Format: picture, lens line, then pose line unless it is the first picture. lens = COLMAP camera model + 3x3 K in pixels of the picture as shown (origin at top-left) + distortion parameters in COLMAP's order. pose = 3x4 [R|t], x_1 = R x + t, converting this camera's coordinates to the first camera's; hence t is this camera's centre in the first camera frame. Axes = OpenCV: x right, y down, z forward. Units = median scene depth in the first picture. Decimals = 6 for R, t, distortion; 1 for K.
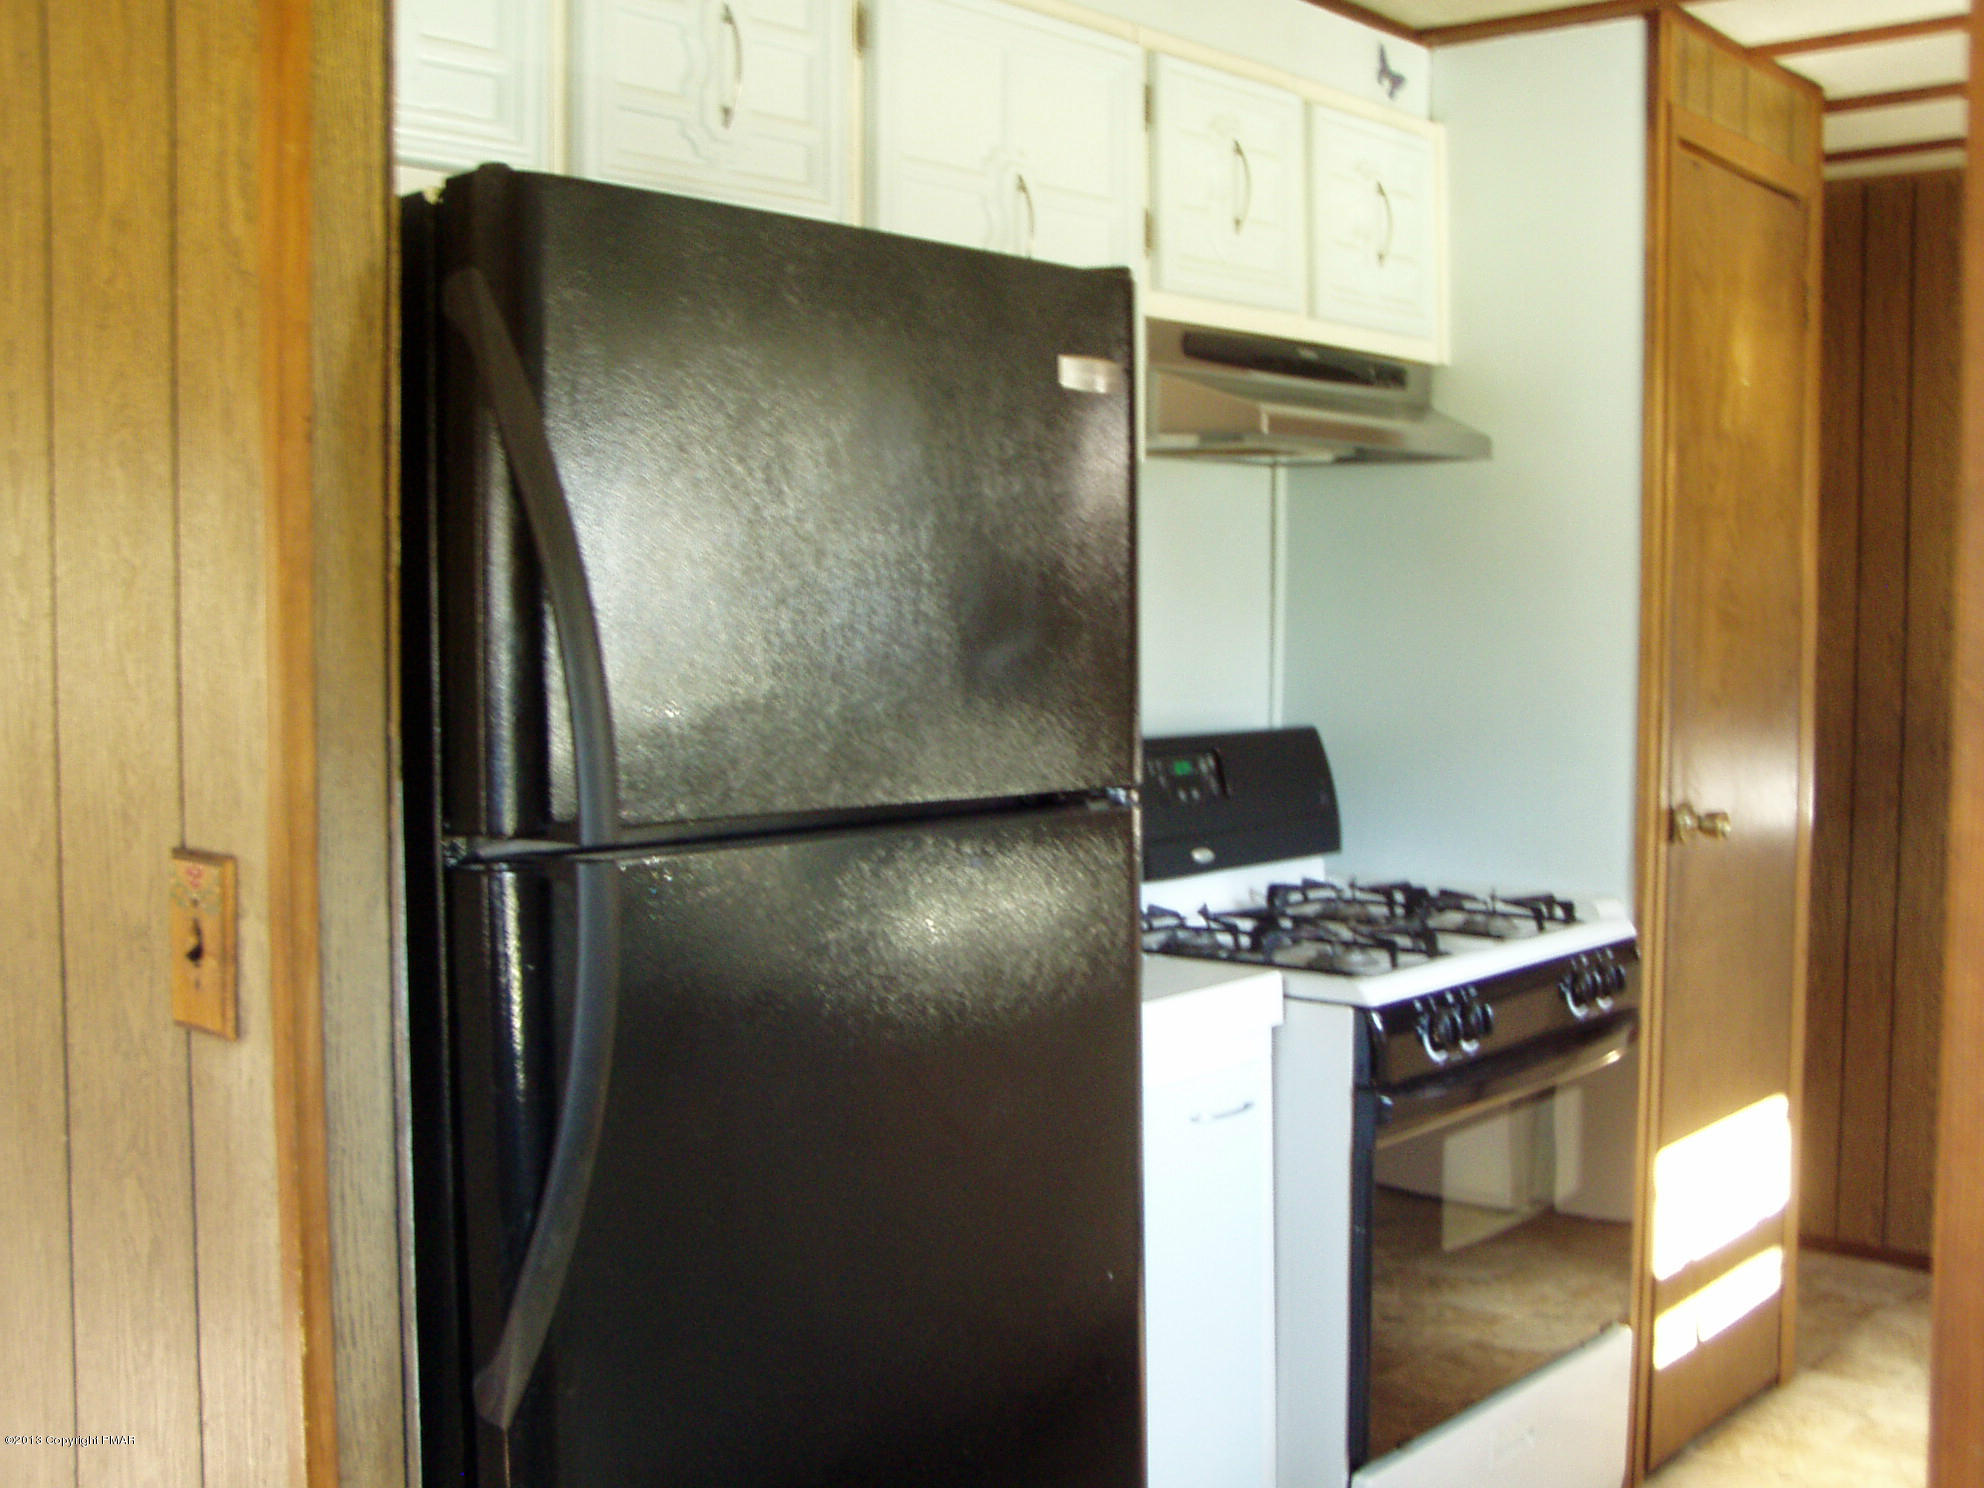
lens RADIAL K [[2258.8, 0, 997.5], [0, 2258.8, 707.6], [0, 0, 1]] dist [-0.199207, 0.328782]
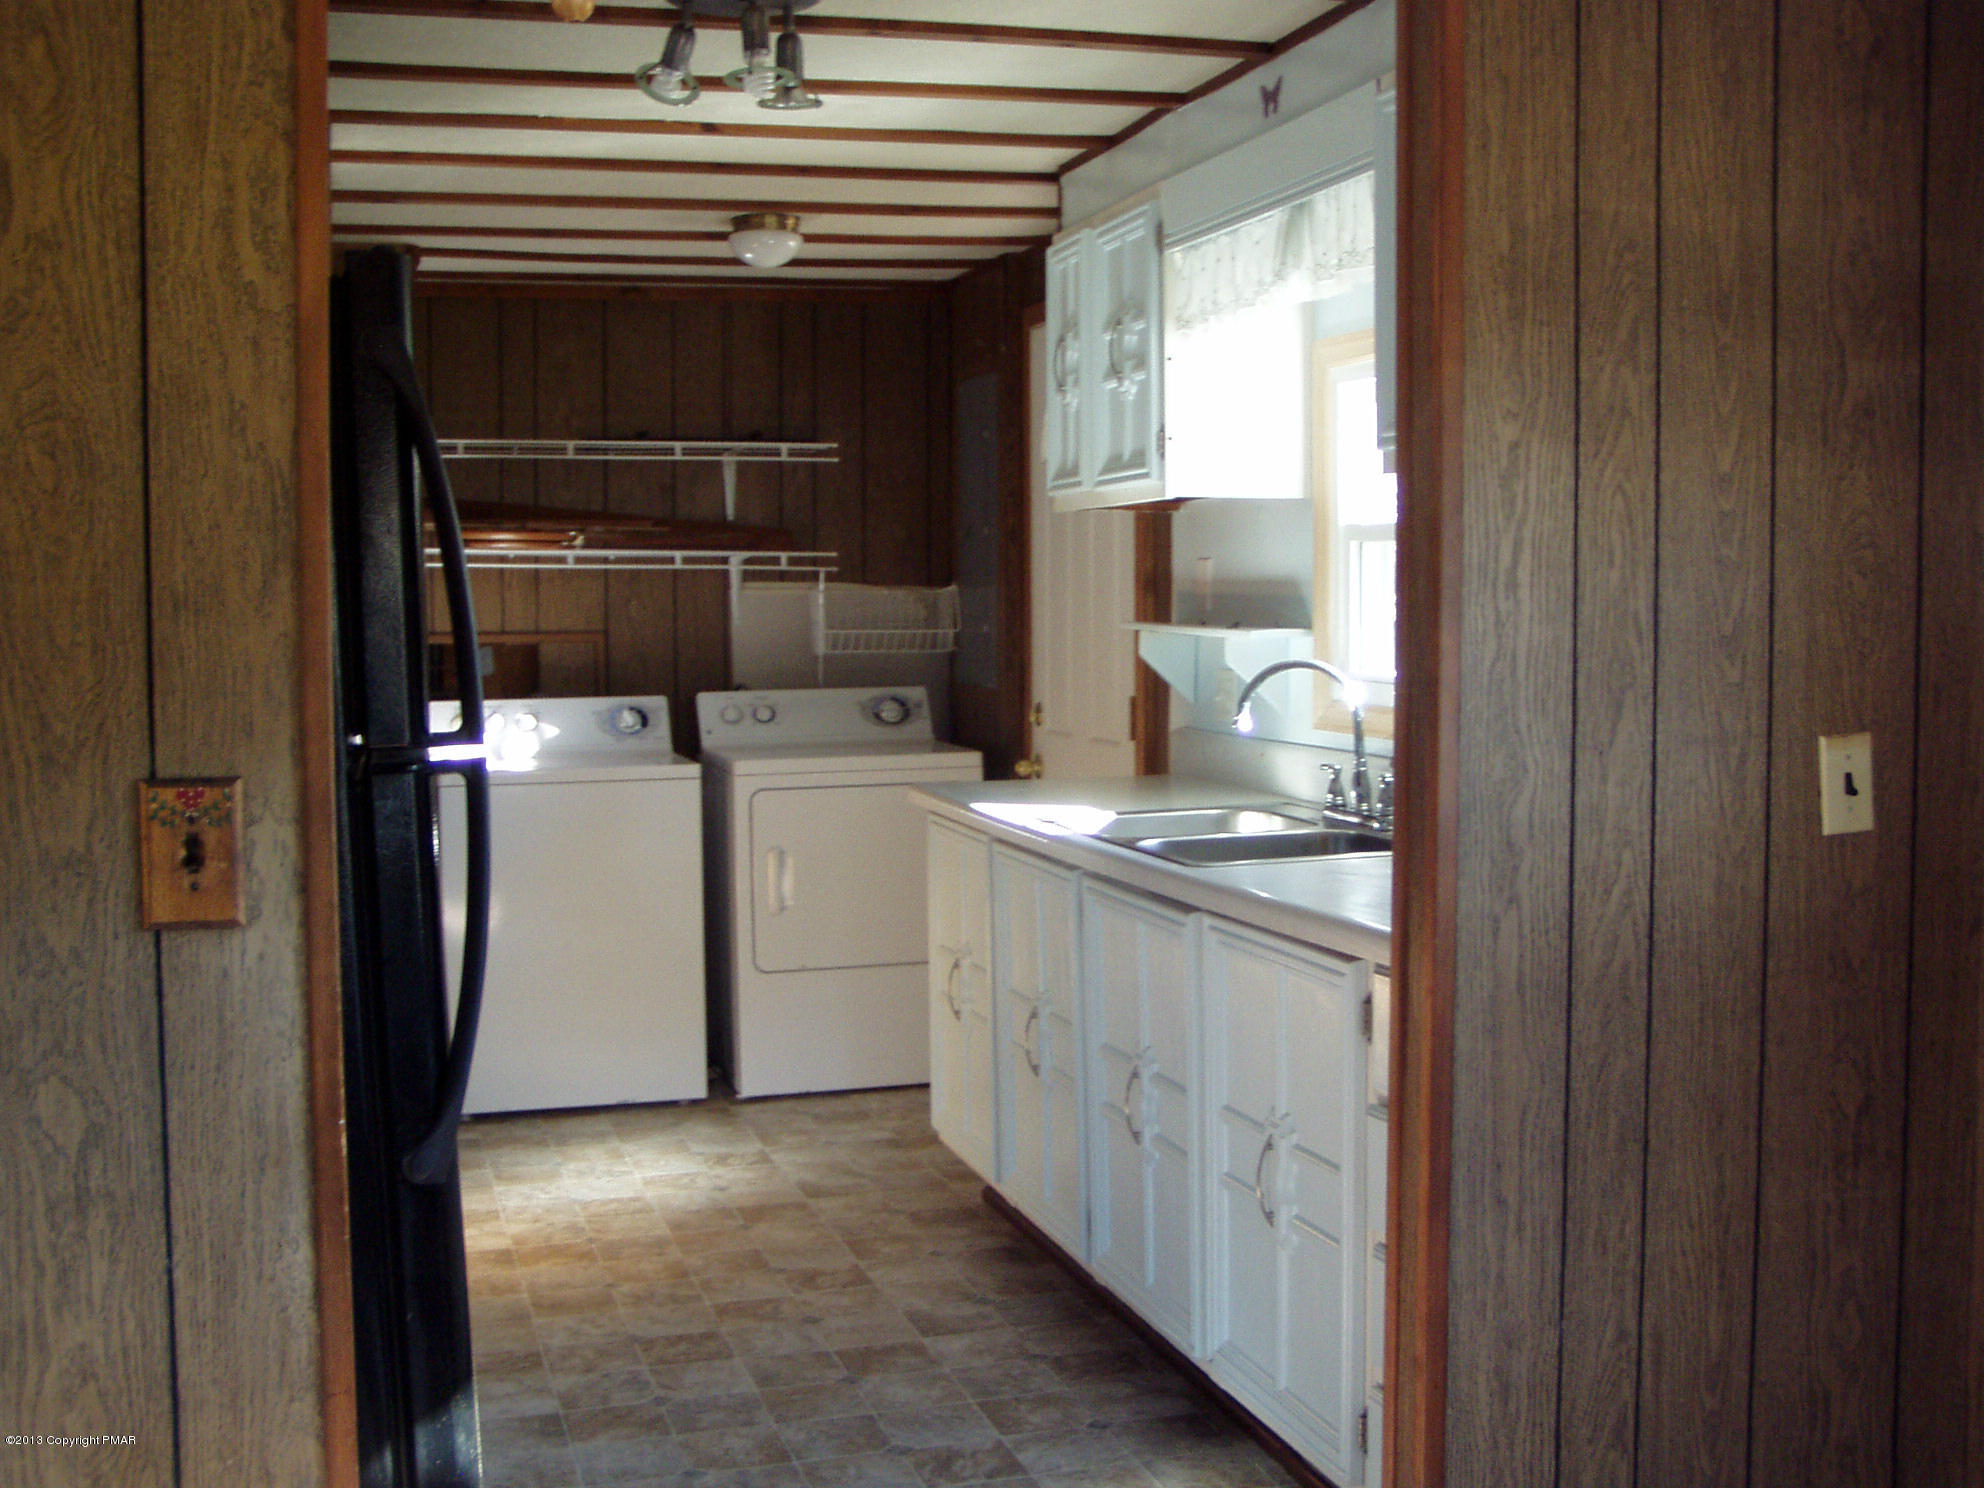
lens RADIAL K [[2258.8, 0, 997.5], [0, 2258.8, 707.6], [0, 0, 1]] dist [-0.199207, 0.328782]
pose [[0.567097, -0.056953, 0.821680, -0.594726], [0.058979, 0.997854, 0.028459, 0.009834], [-0.821537, 0.032323, 0.569239, -0.031173]]
